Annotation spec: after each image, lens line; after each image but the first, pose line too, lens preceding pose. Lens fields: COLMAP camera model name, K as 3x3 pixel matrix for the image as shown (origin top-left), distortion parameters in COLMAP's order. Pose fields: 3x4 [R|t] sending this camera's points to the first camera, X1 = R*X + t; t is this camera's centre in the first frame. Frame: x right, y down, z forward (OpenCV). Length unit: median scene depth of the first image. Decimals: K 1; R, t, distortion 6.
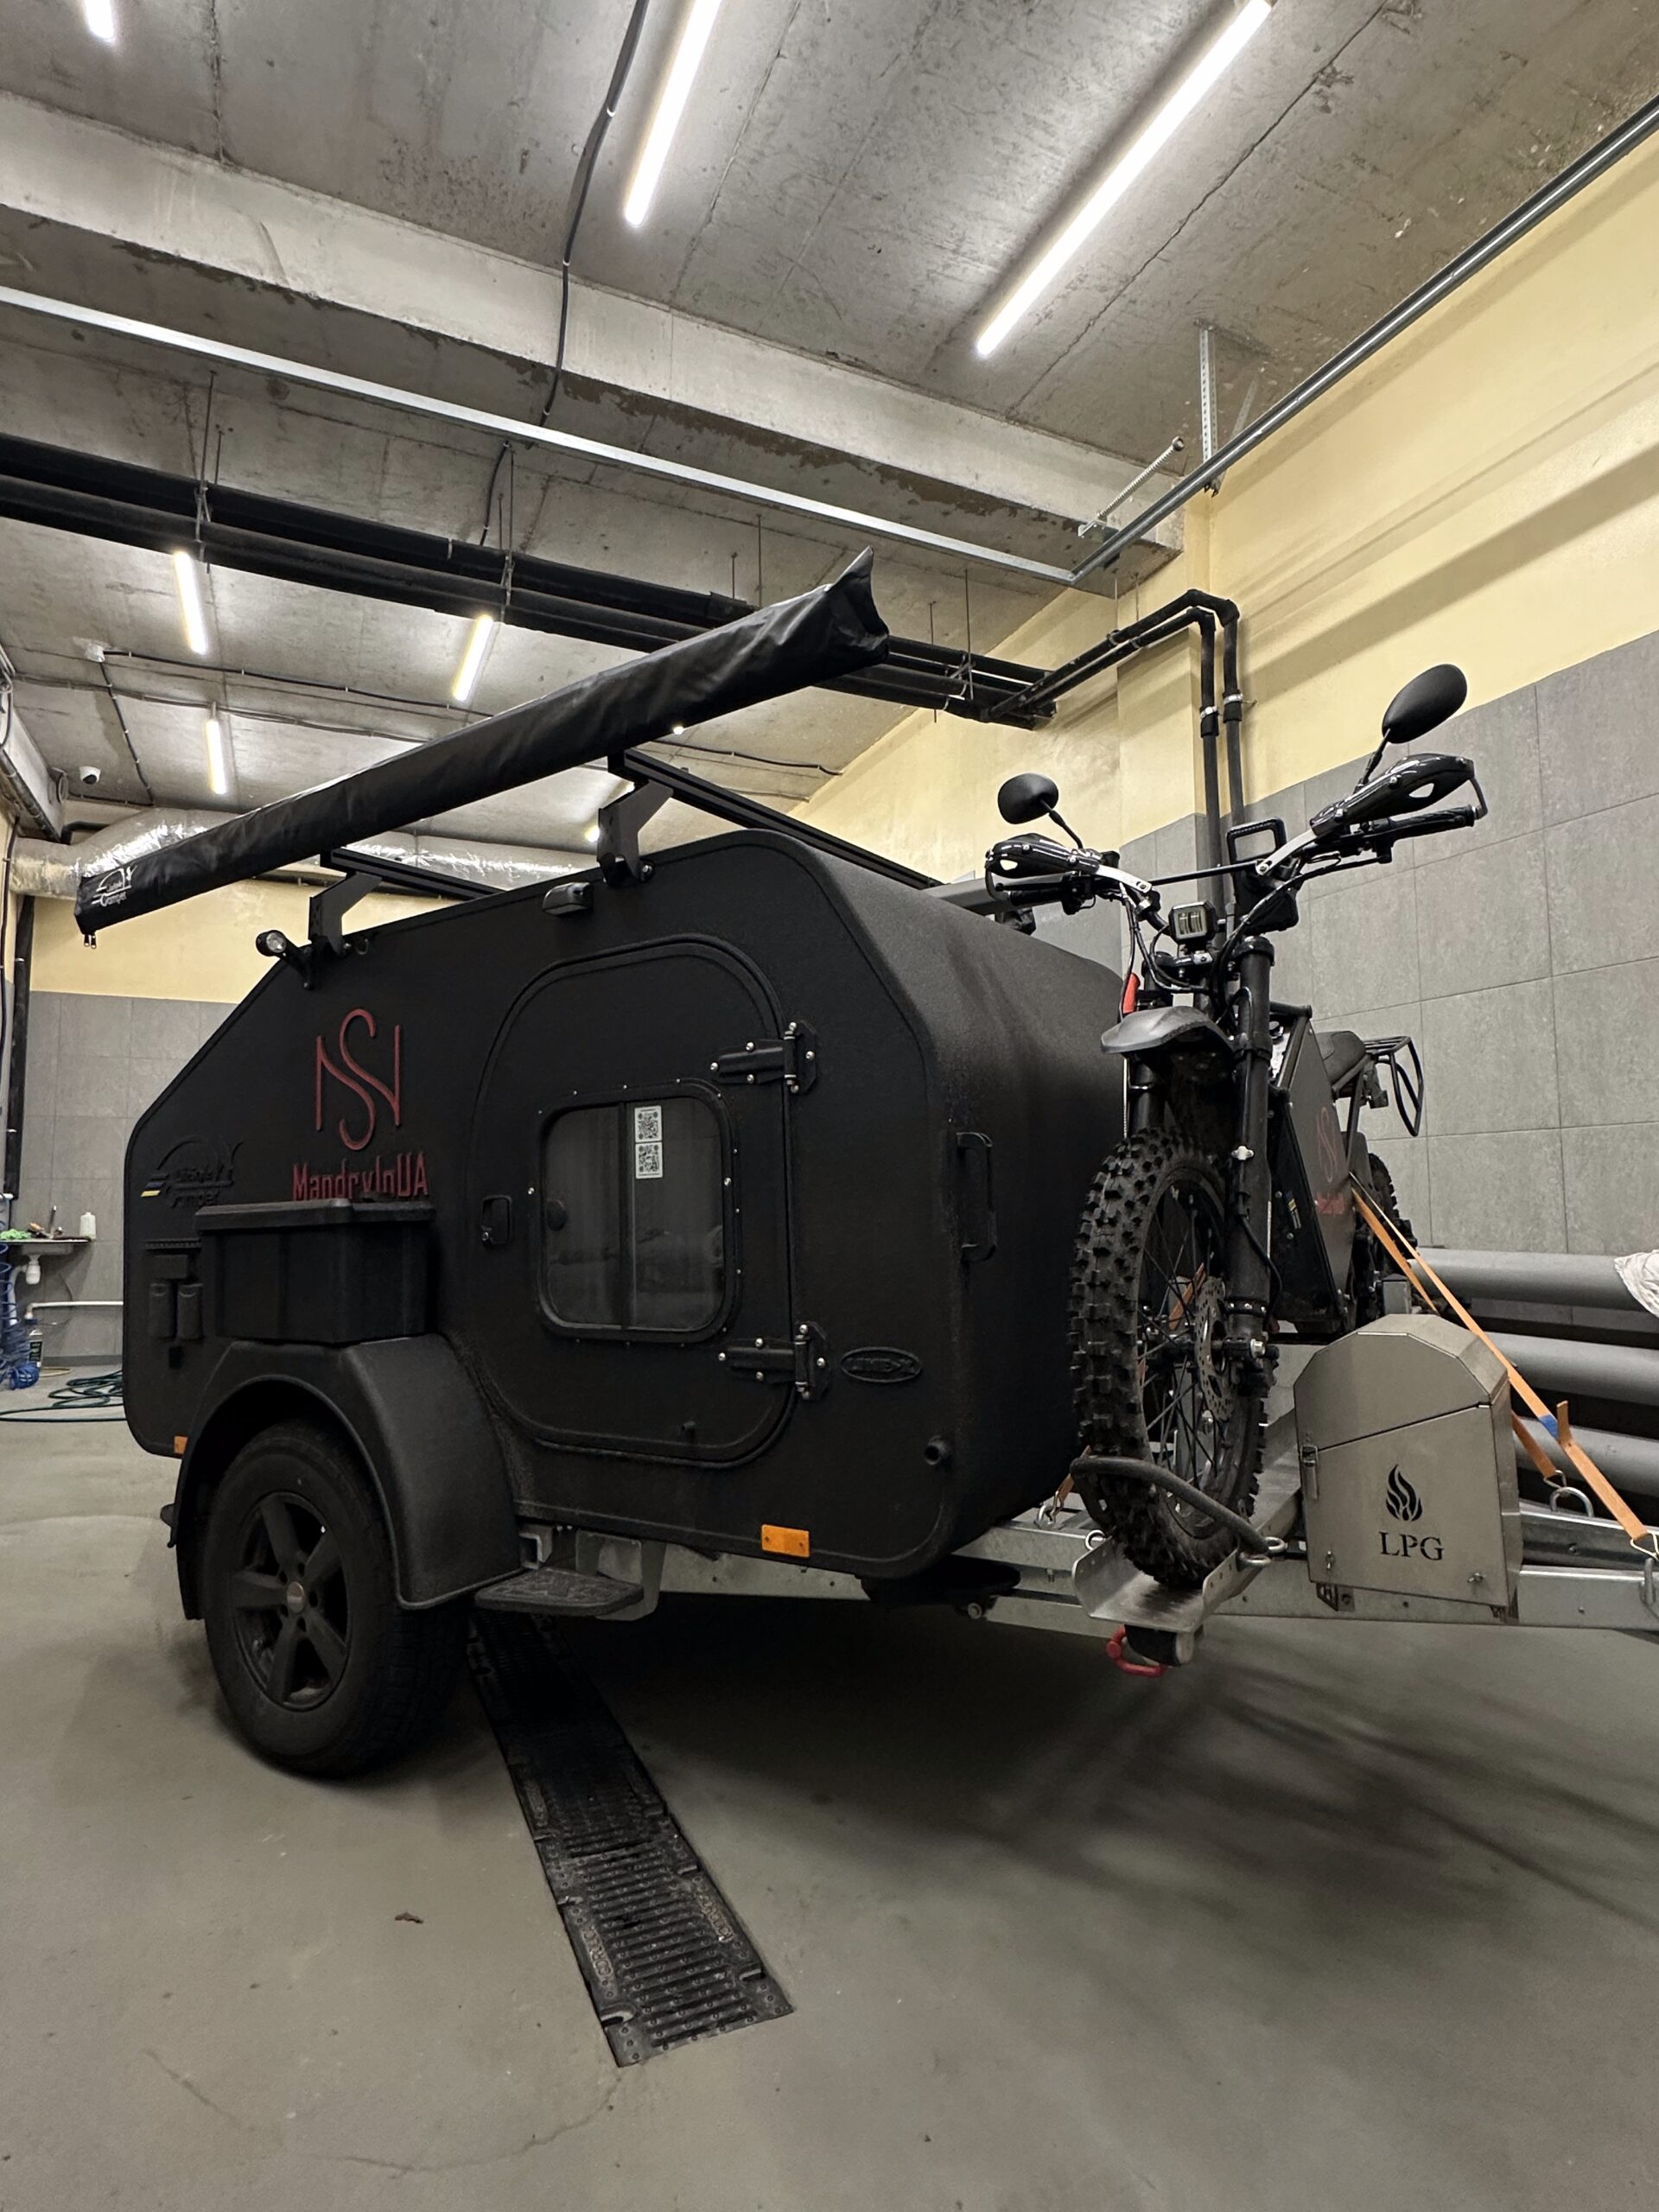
lens RADIAL K [[1149.5, 0, 830.7], [0, 1149.5, 1113.1], [0, 0, 1]] dist [0.000585, 0.001583]
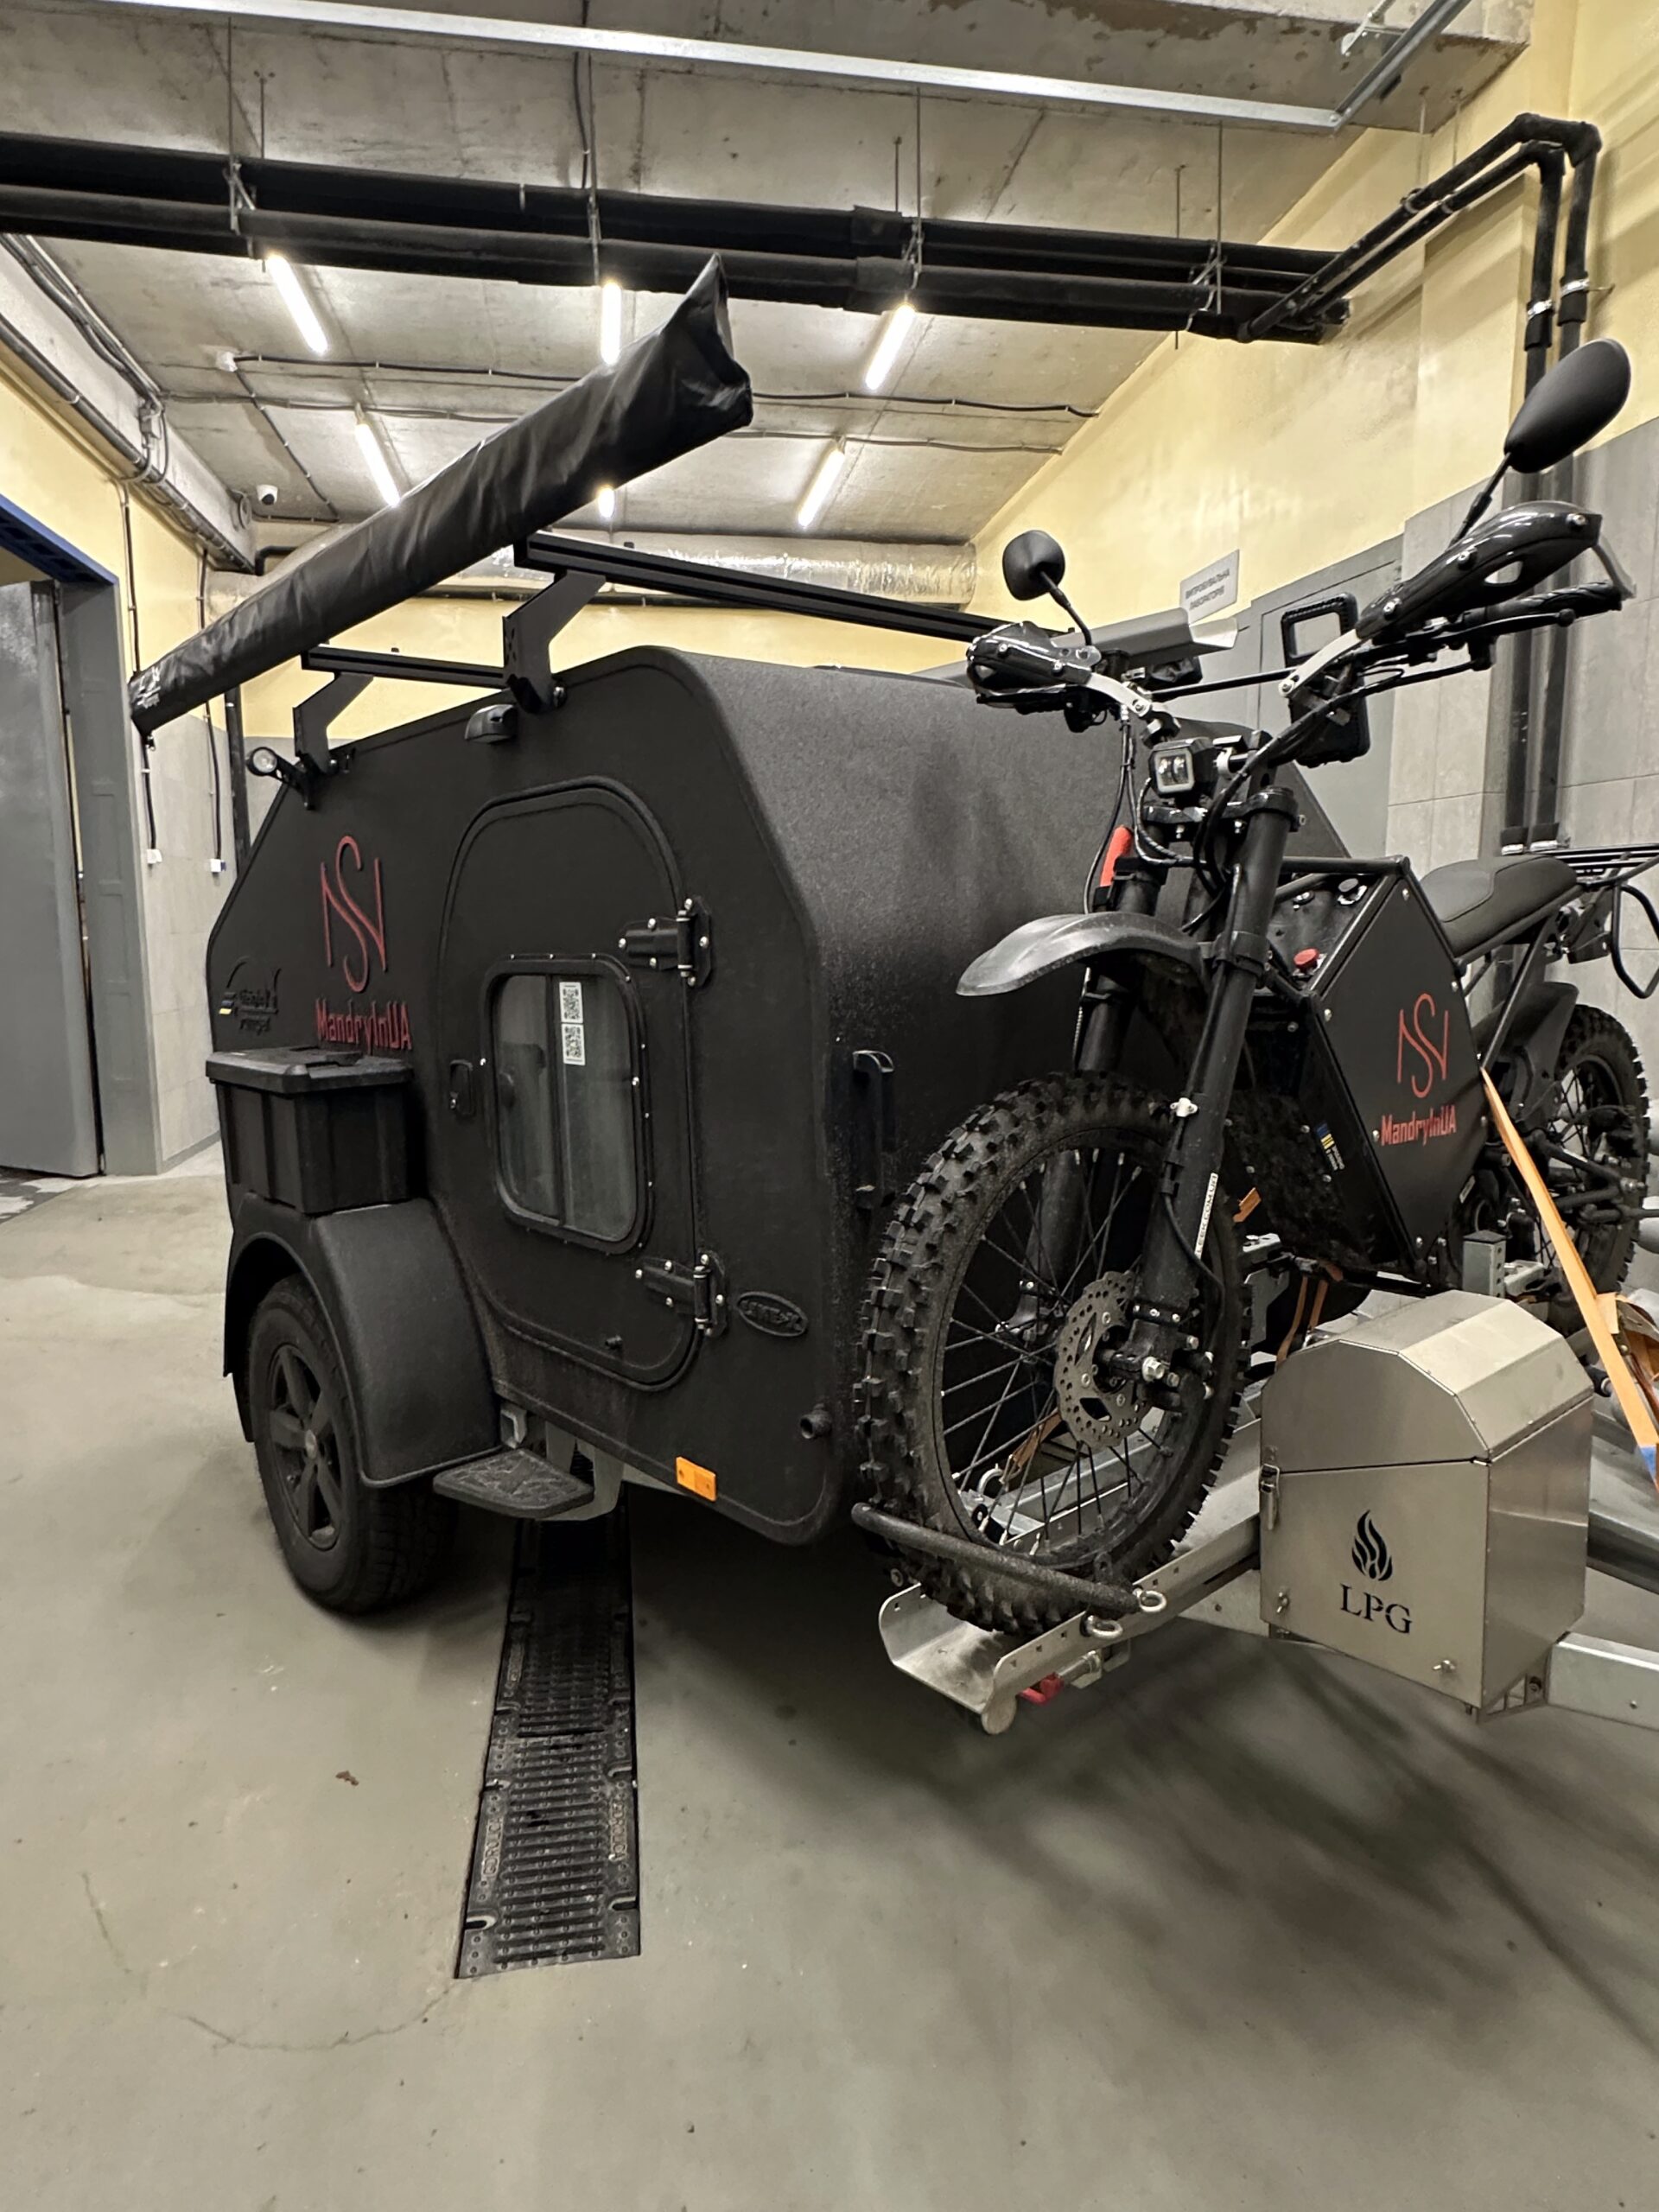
lens RADIAL K [[1290.5, 0, 829.5], [0, 1290.5, 1106.0], [0, 0, 1]] dist [0.002424, -0.001144]
pose [[0.966040, 0.041066, -0.255110, 0.271906], [0.016412, 0.975545, 0.219185, -0.120332], [0.257872, -0.215928, 0.941742, 0.113714]]
